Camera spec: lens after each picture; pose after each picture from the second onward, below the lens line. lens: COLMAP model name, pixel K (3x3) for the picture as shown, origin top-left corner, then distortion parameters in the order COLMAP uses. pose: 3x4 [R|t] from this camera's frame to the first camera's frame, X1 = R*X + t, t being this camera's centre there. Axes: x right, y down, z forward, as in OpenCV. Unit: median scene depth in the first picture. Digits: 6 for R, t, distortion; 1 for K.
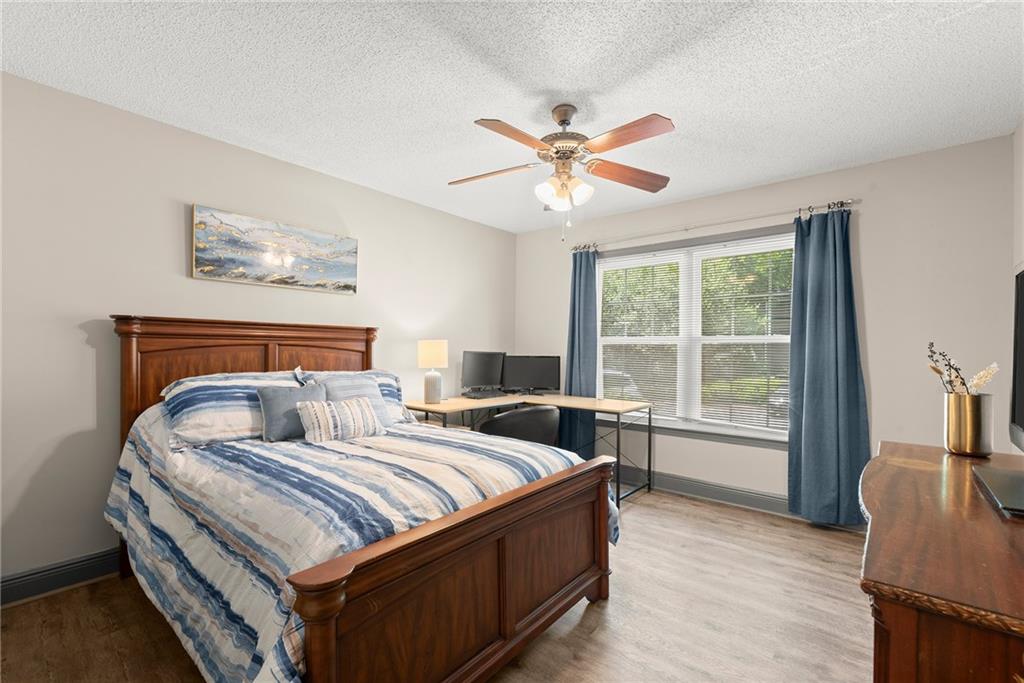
lens RADIAL K [[447.3, 0, 510.7], [0, 447.3, 347.5], [0, 0, 1]] dist [-0.000261, -0.000228]
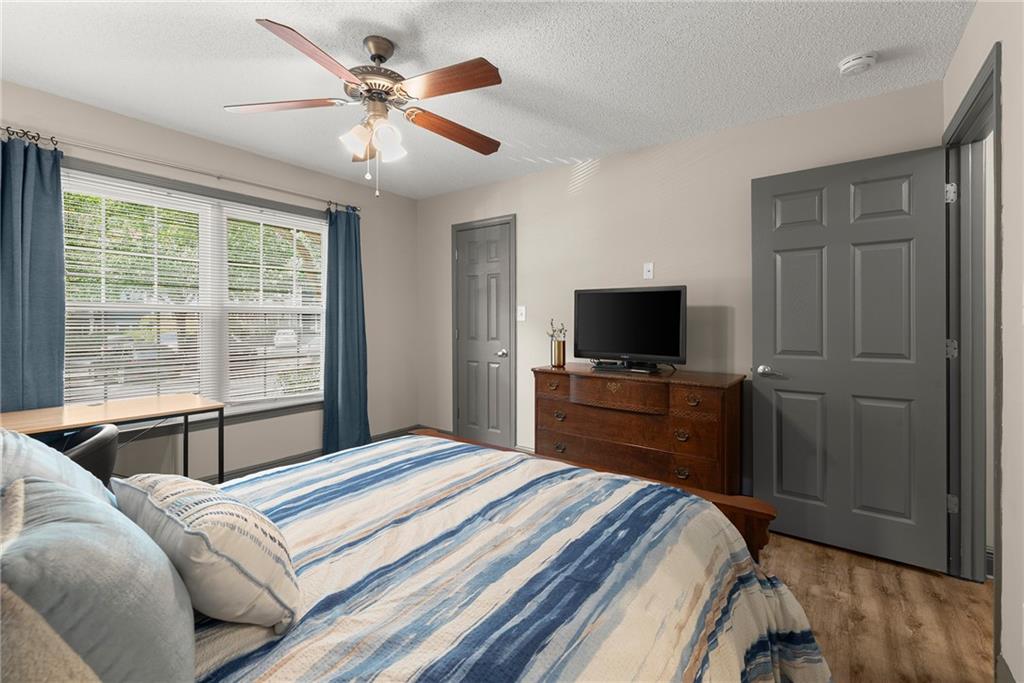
lens RADIAL K [[440.8, 0, 513.9], [0, 440.8, 321.0], [0, 0, 1]] dist [0.001152, 0.000201]
pose [[-0.060167, -0.009351, 0.998145, -0.622279], [-0.006851, 0.999936, 0.008955, -0.010415], [-0.998165, -0.006299, -0.060227, 0.670703]]
